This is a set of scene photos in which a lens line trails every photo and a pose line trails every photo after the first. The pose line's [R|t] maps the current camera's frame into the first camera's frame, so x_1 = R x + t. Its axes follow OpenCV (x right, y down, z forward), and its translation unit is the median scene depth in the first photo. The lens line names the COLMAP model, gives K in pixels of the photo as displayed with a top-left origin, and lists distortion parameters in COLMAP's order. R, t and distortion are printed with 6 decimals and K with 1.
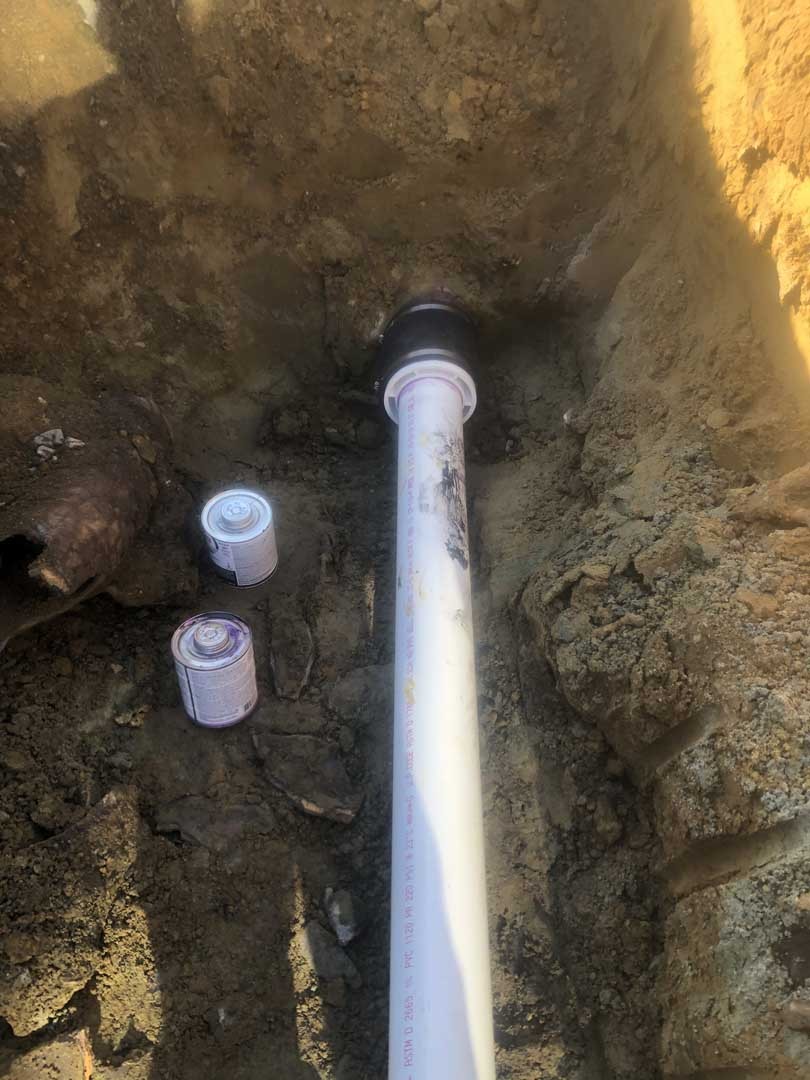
lens RADIAL K [[882.0, 0, 404.6], [0, 882.0, 540.5], [0, 0, 1]] dist [0.002600, 0.001925]
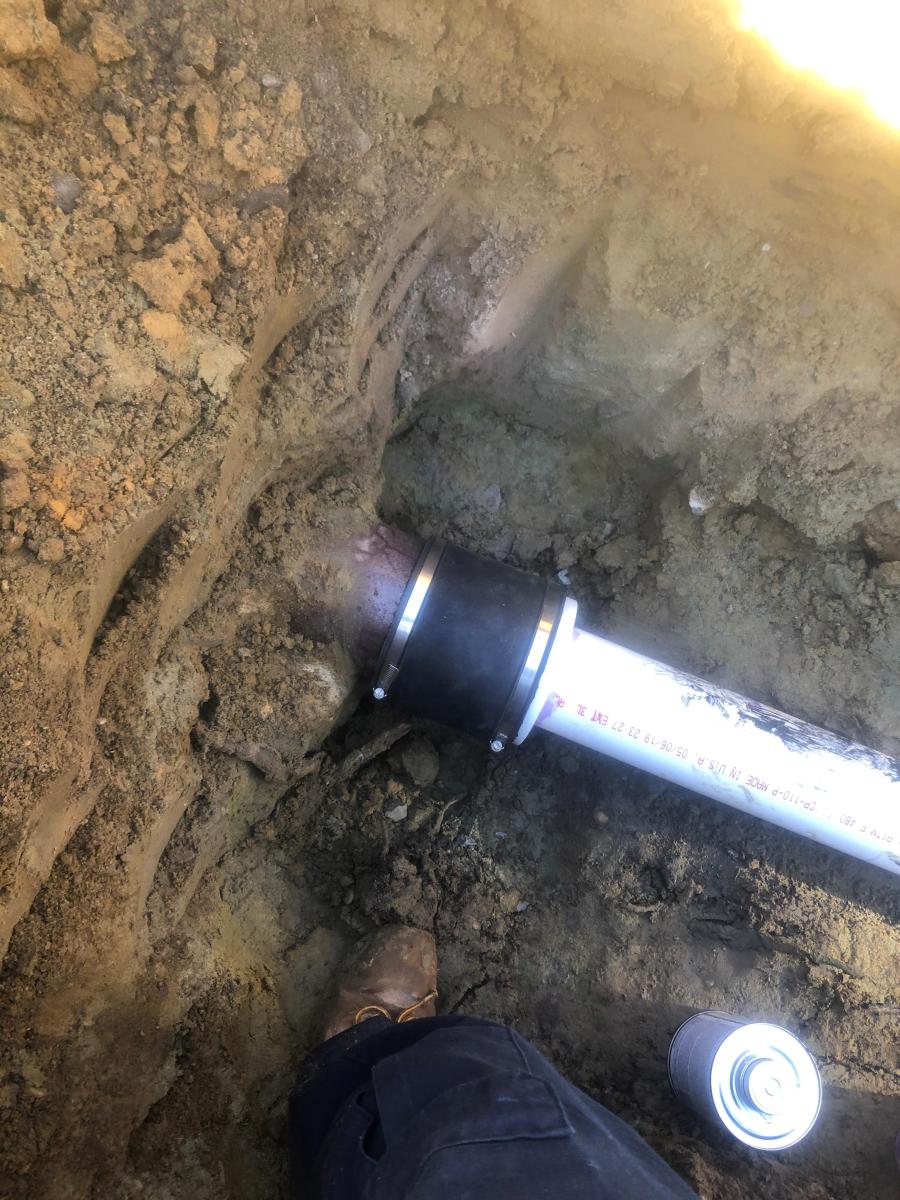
lens RADIAL K [[980.0, 0, 450.2], [0, 980.0, 599.1], [0, 0, 1]] dist [0.002600, 0.001925]
pose [[0.334652, -0.891561, 0.305168, -0.156233], [0.613610, 0.451944, 0.647479, -0.670960], [-0.715186, -0.029426, 0.698315, 0.592176]]
